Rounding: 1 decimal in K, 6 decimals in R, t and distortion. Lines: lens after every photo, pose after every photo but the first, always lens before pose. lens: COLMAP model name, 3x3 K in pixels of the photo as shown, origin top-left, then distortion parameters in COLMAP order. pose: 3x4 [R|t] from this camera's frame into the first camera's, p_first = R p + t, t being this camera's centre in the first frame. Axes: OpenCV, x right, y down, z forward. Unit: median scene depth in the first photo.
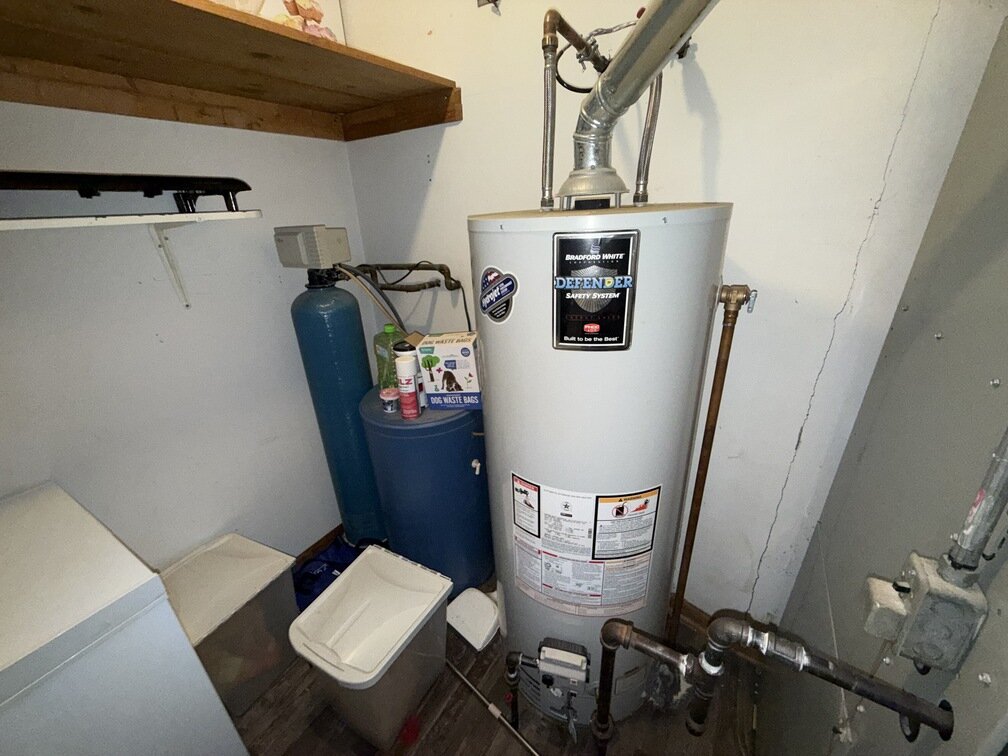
lens RADIAL K [[400.7, 0, 502.0], [0, 400.7, 379.4], [0, 0, 1]] dist [0.002048, -0.000483]
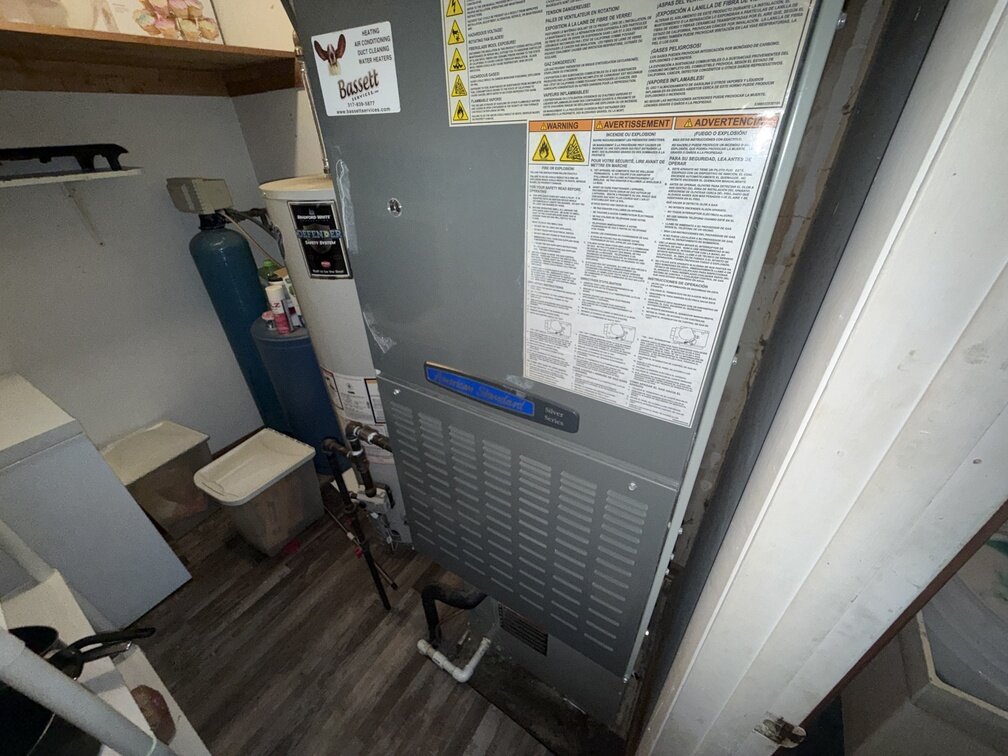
lens RADIAL K [[400.7, 0, 502.0], [0, 400.7, 379.4], [0, 0, 1]] dist [0.002048, -0.000483]
pose [[0.999927, 0.010924, -0.005098, 0.597725], [-0.010038, 0.988681, 0.149697, 0.048065], [0.006676, -0.149635, 0.988719, -0.388702]]
